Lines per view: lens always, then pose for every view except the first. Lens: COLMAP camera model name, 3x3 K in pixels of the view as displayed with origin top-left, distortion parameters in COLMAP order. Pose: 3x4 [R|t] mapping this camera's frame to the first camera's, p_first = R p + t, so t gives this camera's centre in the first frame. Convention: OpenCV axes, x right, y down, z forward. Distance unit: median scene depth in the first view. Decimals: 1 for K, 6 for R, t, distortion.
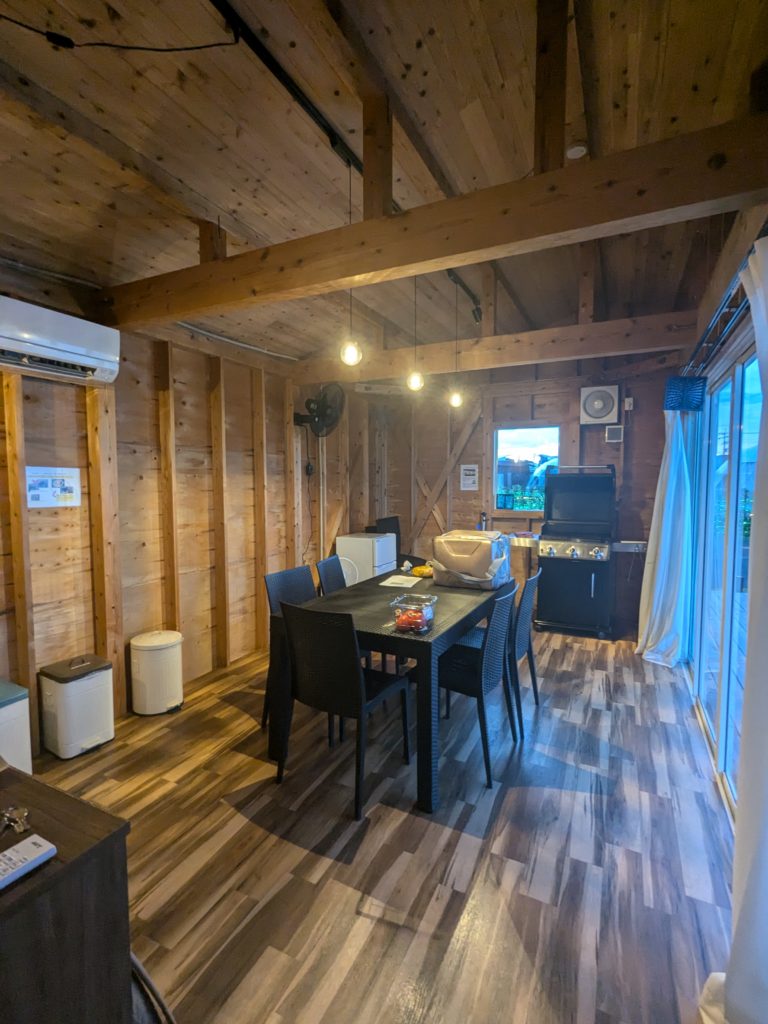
lens RADIAL K [[492.2, 0, 381.8], [0, 492.2, 514.8], [0, 0, 1]] dist [0.004932, 0.000472]
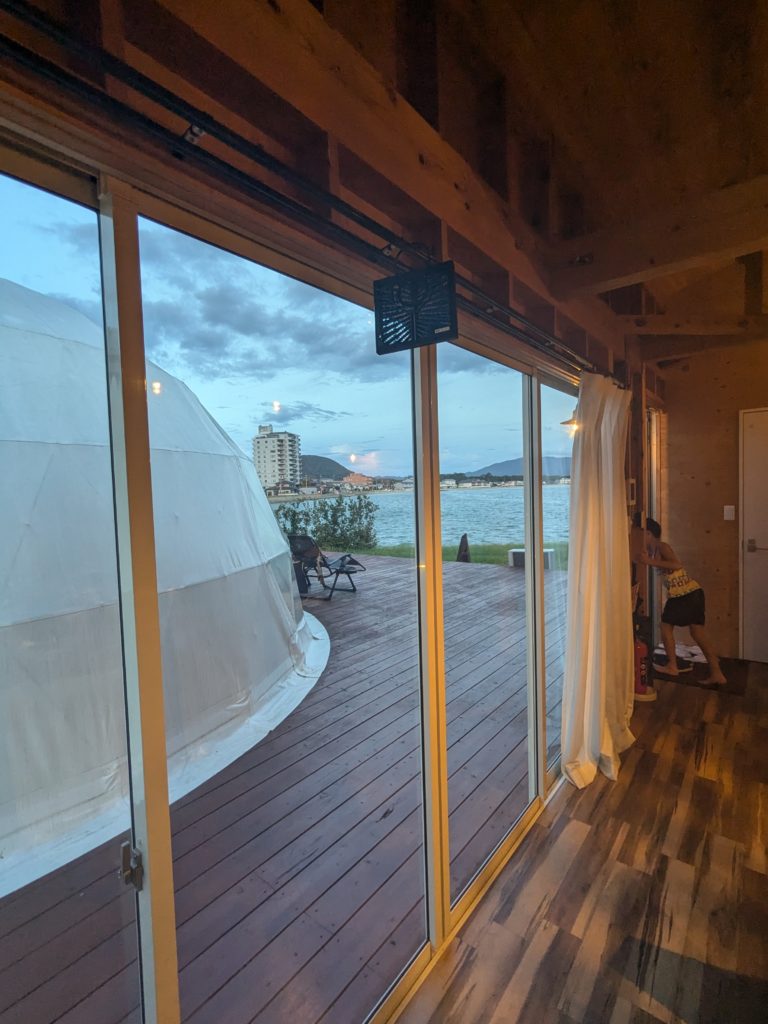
lens RADIAL K [[476.0, 0, 387.5], [0, 476.0, 510.8], [0, 0, 1]] dist [-0.004575, 0.000141]
pose [[-0.974733, 0.024328, 0.222044, 0.743907], [0.050659, 0.992226, 0.113672, -0.158472], [-0.217553, 0.122048, -0.968388, 1.942798]]
